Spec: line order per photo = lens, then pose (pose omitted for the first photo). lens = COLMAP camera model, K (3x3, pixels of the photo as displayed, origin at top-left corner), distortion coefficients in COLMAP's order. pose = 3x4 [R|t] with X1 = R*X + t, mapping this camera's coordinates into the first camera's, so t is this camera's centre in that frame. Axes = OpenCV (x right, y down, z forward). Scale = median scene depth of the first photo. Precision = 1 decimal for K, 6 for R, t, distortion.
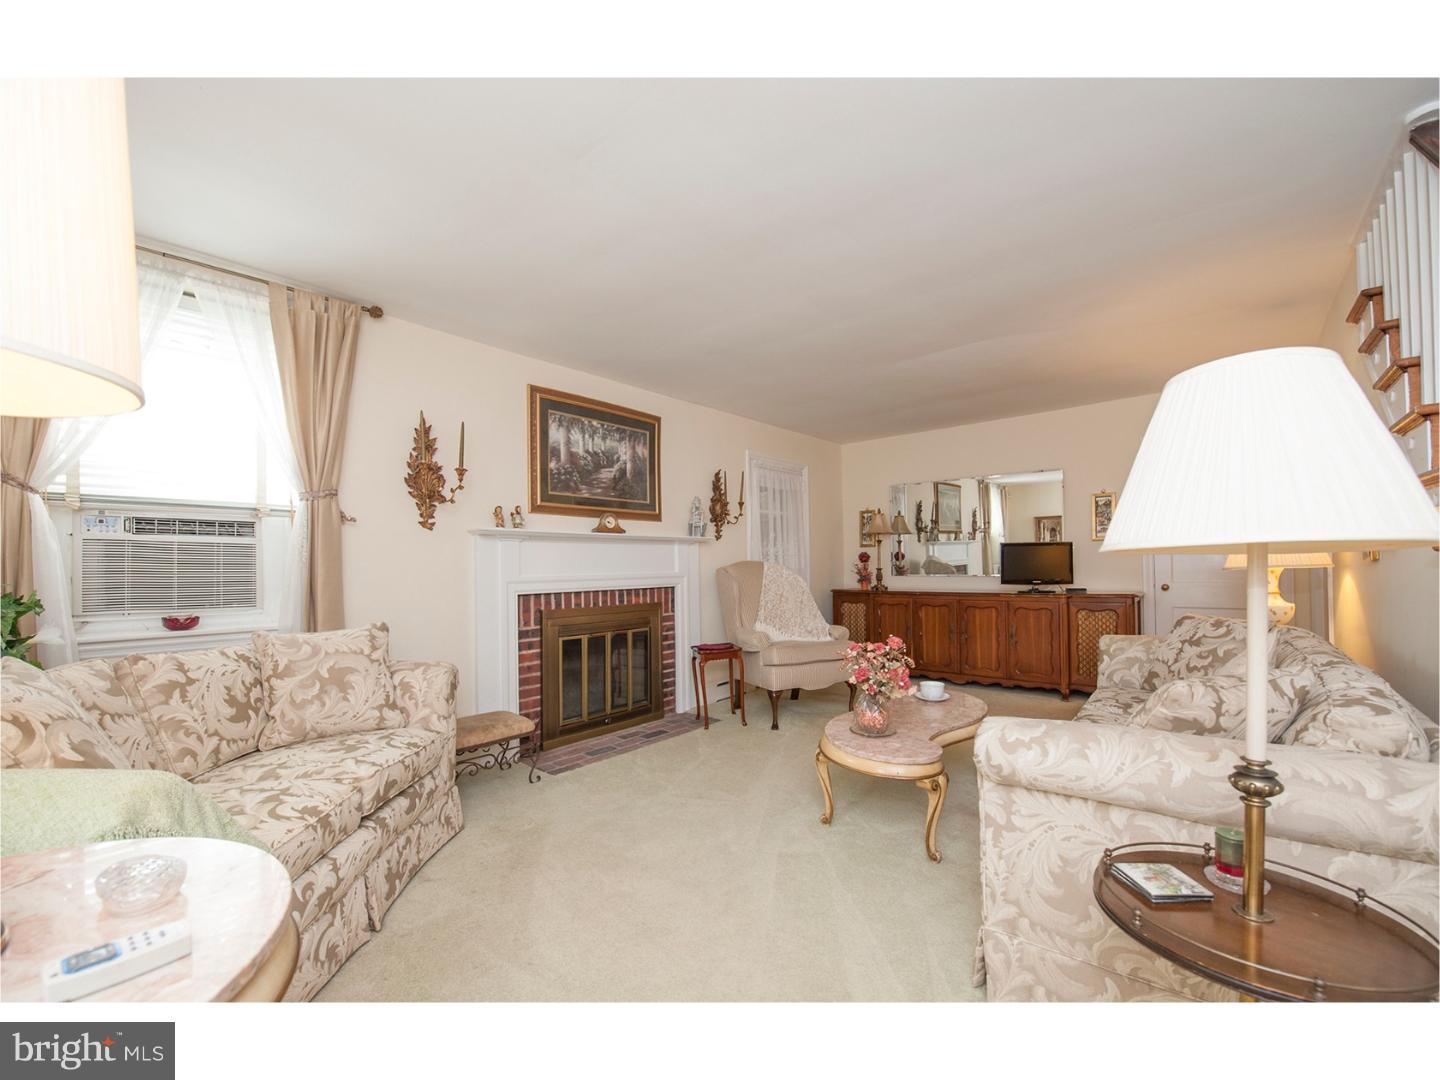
lens RADIAL K [[593.3, 0, 720.0], [0, 593.3, 540.0], [0, 0, 1]] dist [-0.001316, -0.000246]
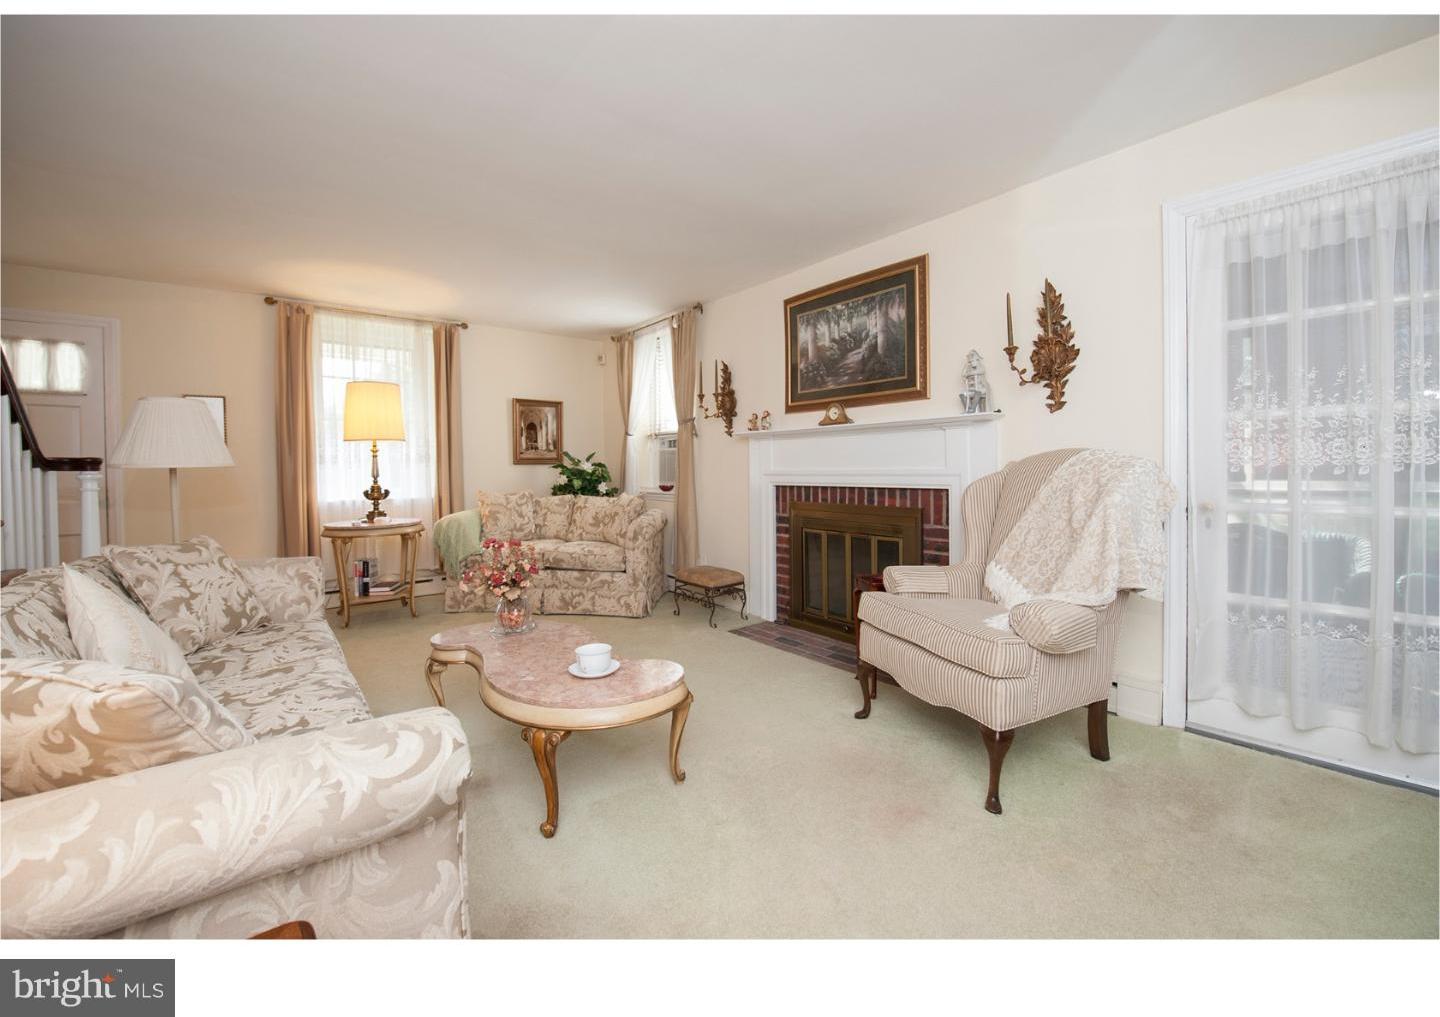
lens RADIAL K [[582.3, 0, 720.7], [0, 582.3, 466.2], [0, 0, 1]] dist [-0.020485, -0.000106]
pose [[-0.186355, 0.012926, -0.982397, 0.724290], [0.055550, 0.998453, 0.002600, 0.039789], [0.980911, -0.054088, -0.186785, 0.982096]]
